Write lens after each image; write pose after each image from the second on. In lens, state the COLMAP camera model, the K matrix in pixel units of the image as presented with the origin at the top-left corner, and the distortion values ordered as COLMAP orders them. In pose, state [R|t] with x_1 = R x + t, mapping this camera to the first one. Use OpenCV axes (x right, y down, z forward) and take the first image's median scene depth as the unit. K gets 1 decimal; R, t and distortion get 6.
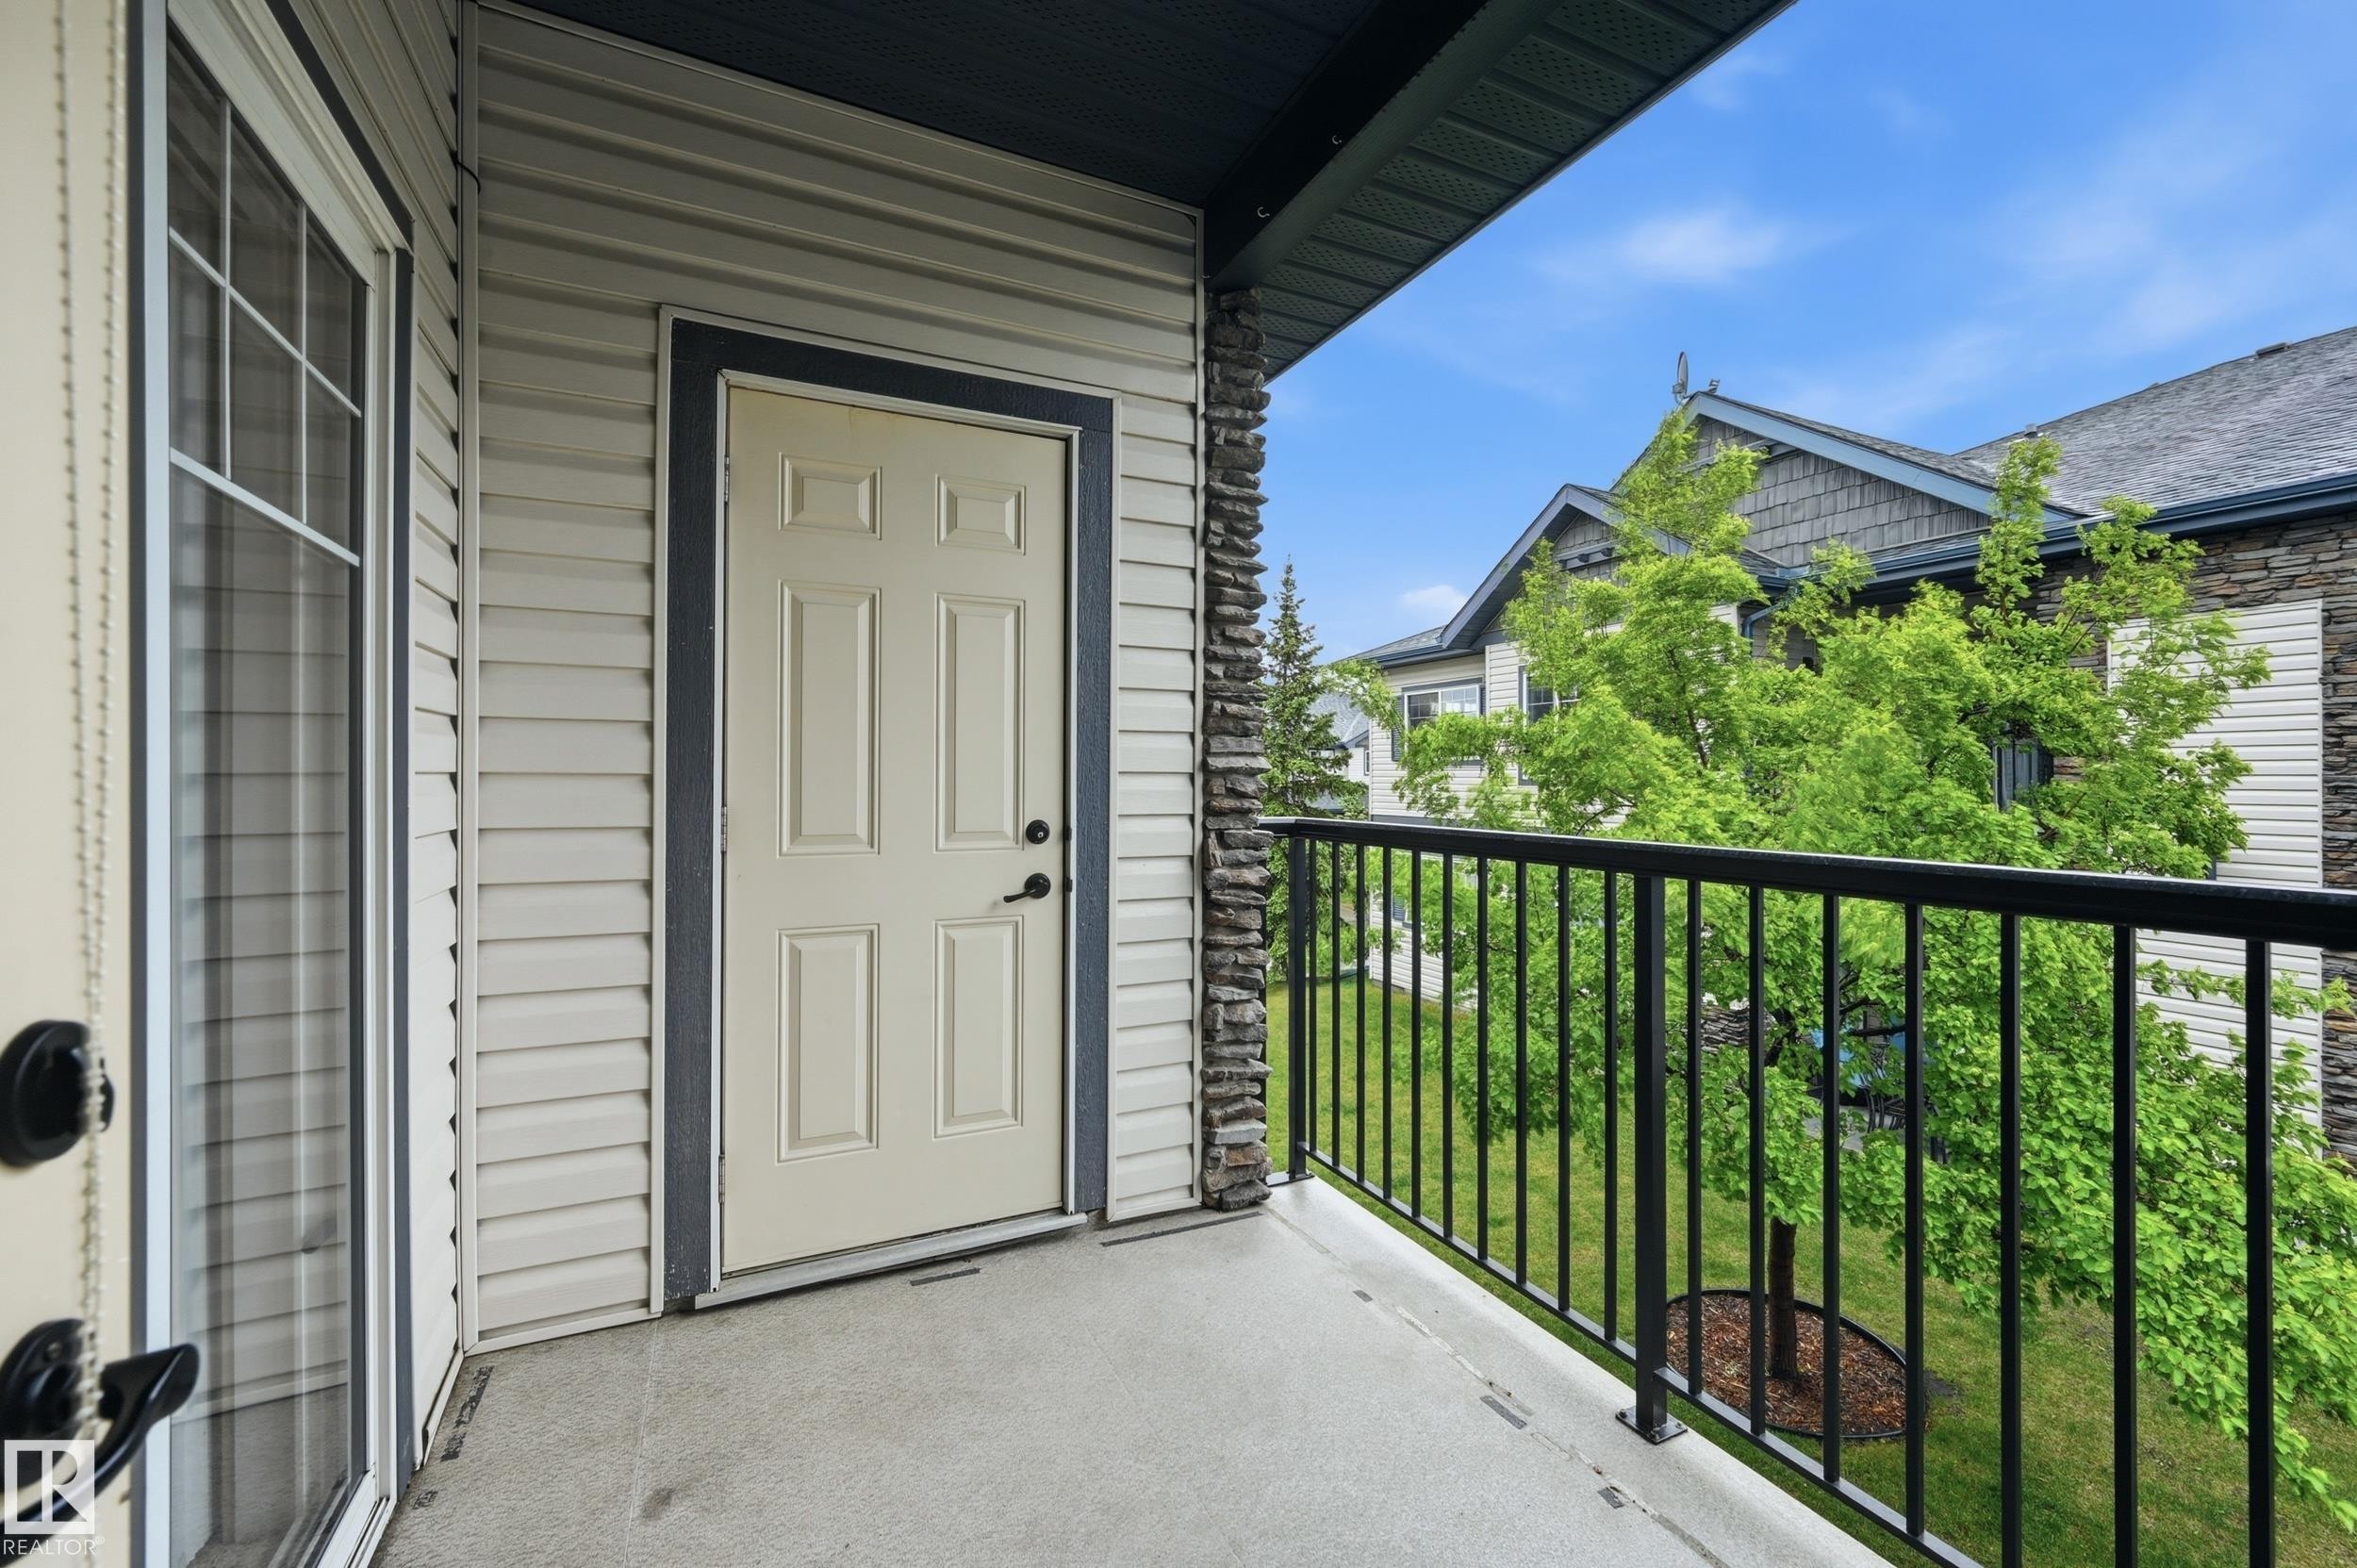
lens RADIAL K [[931.3, 0, 1173.0], [0, 931.3, 775.5], [0, 0, 1]] dist [-0.000586, 0.000643]
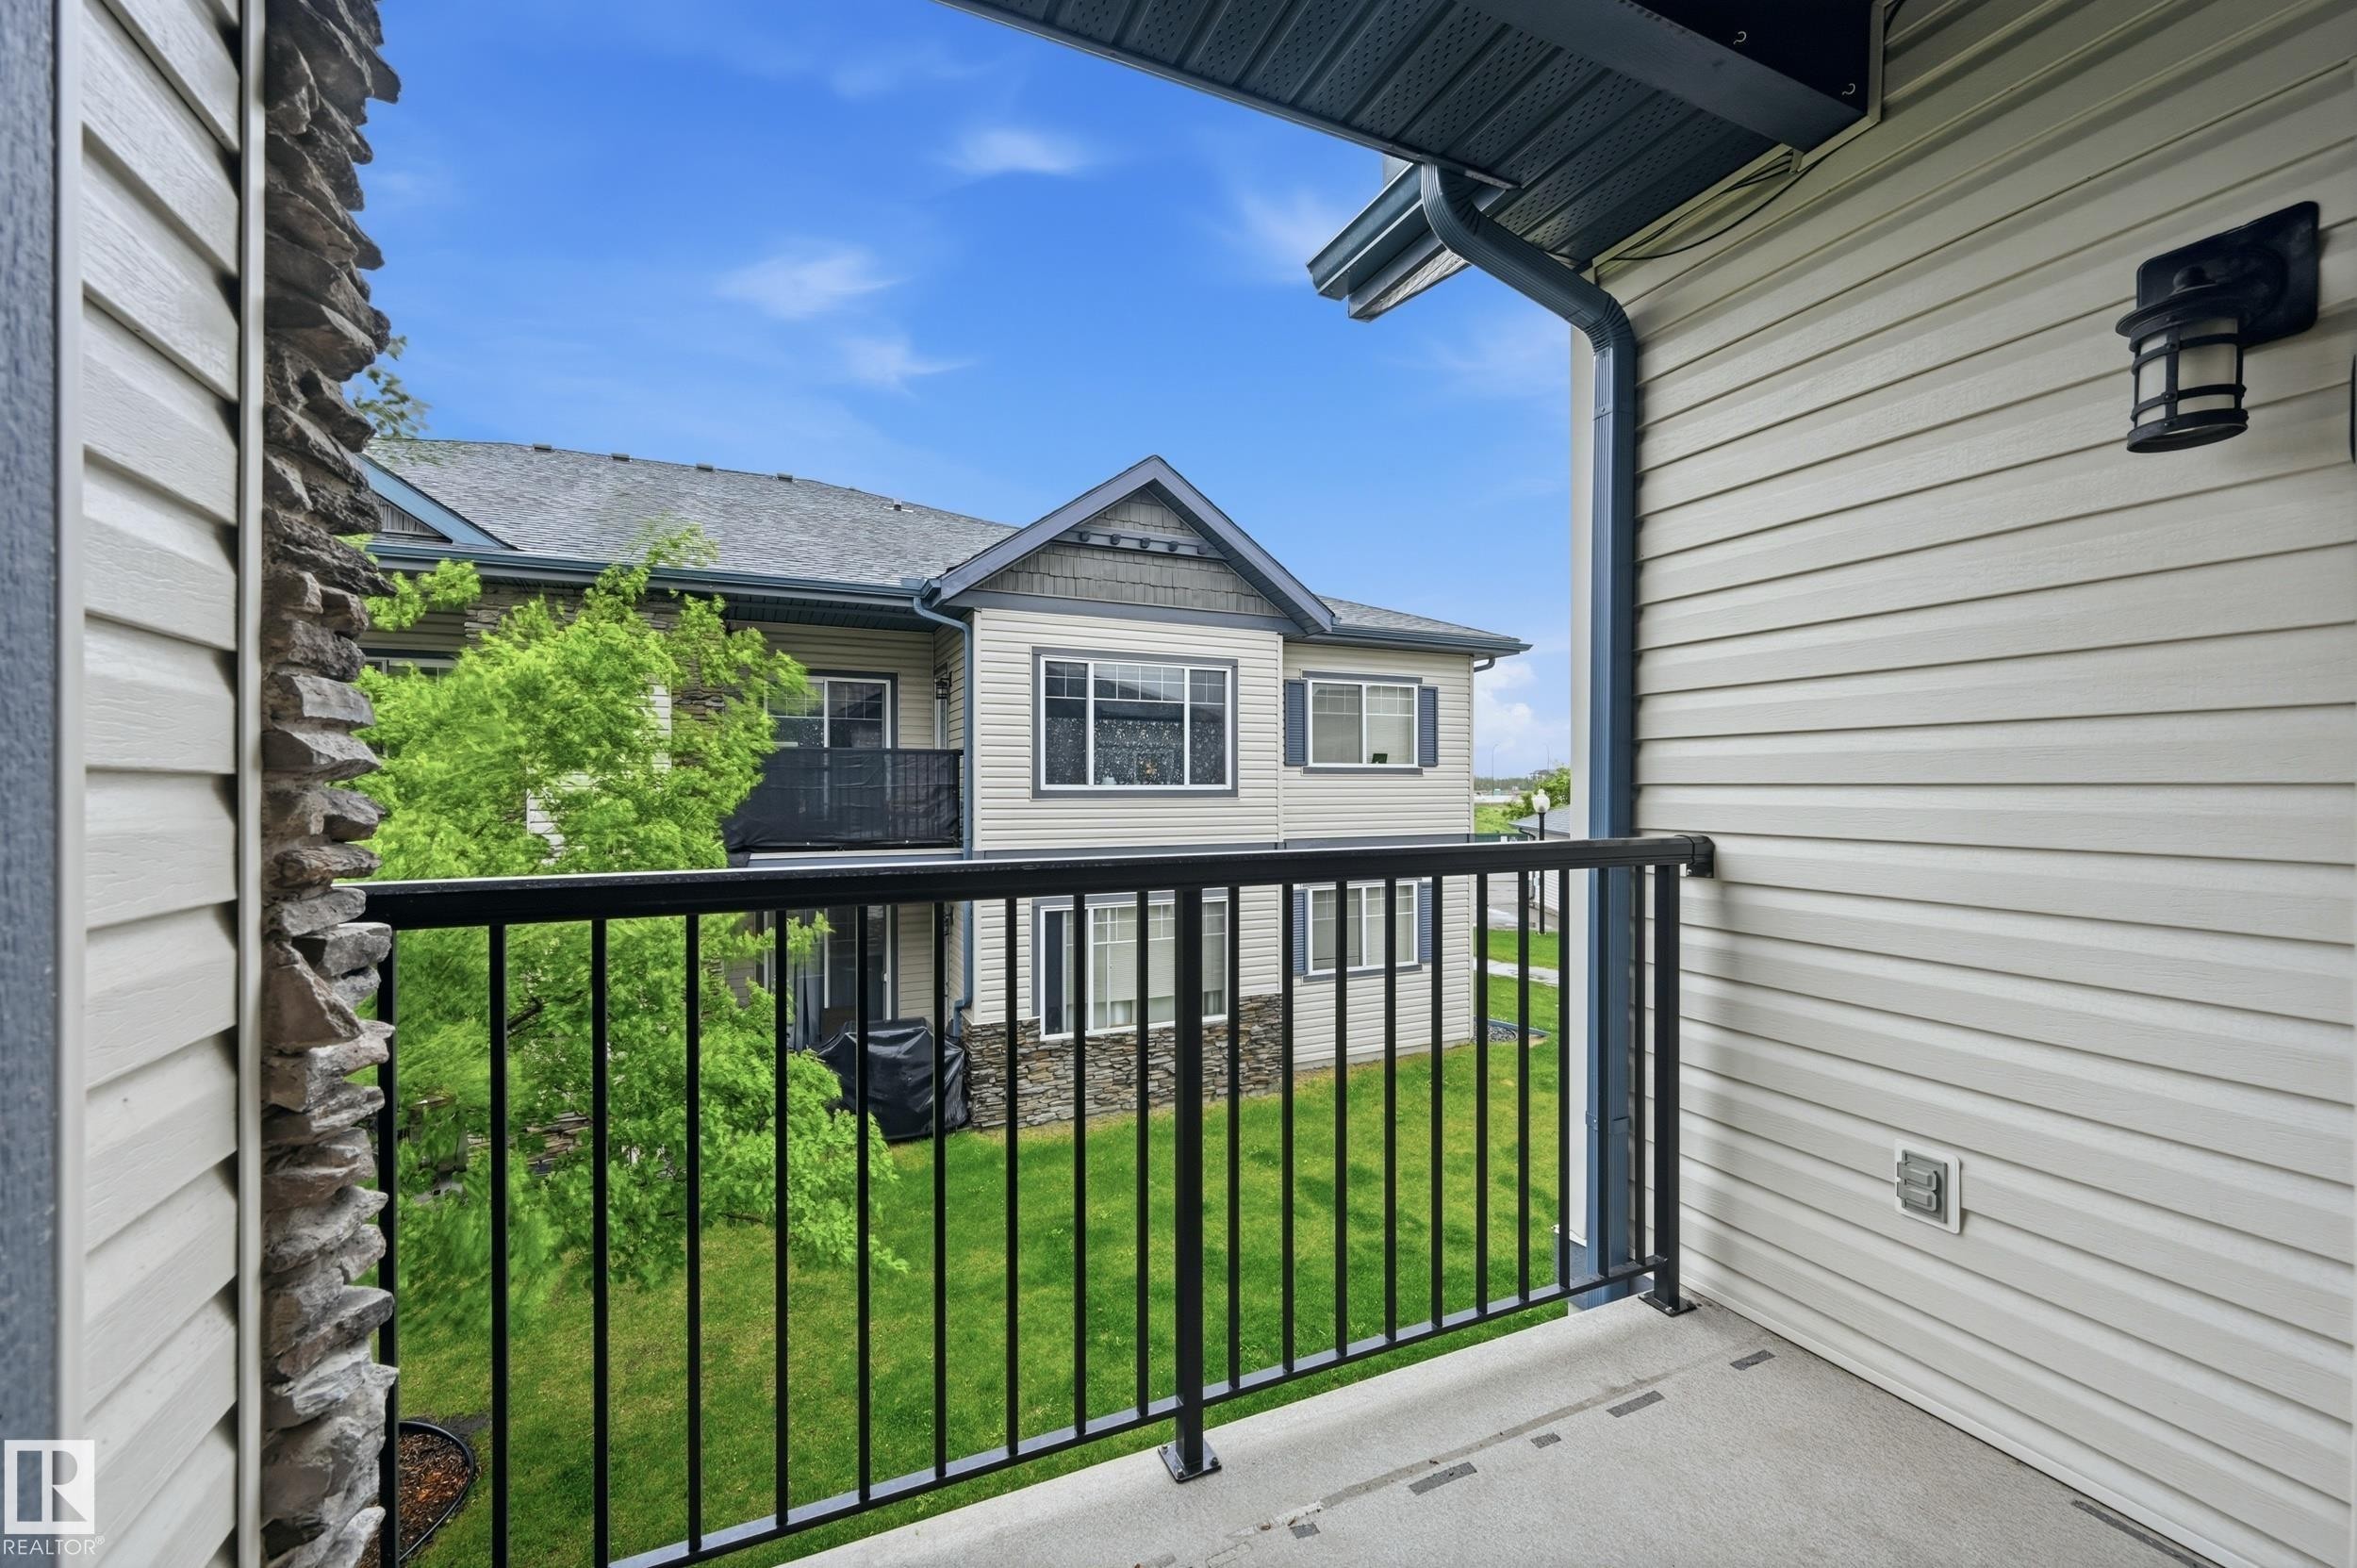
lens RADIAL K [[931.3, 0, 1170.1], [0, 931.3, 786.2], [0, 0, 1]] dist [-0.000586, 0.000643]
pose [[0.015042, 0.003132, 0.999882, -0.323099], [0.001083, 0.999994, -0.003149, 0.003392], [-0.999886, 0.001130, 0.015039, 0.722719]]
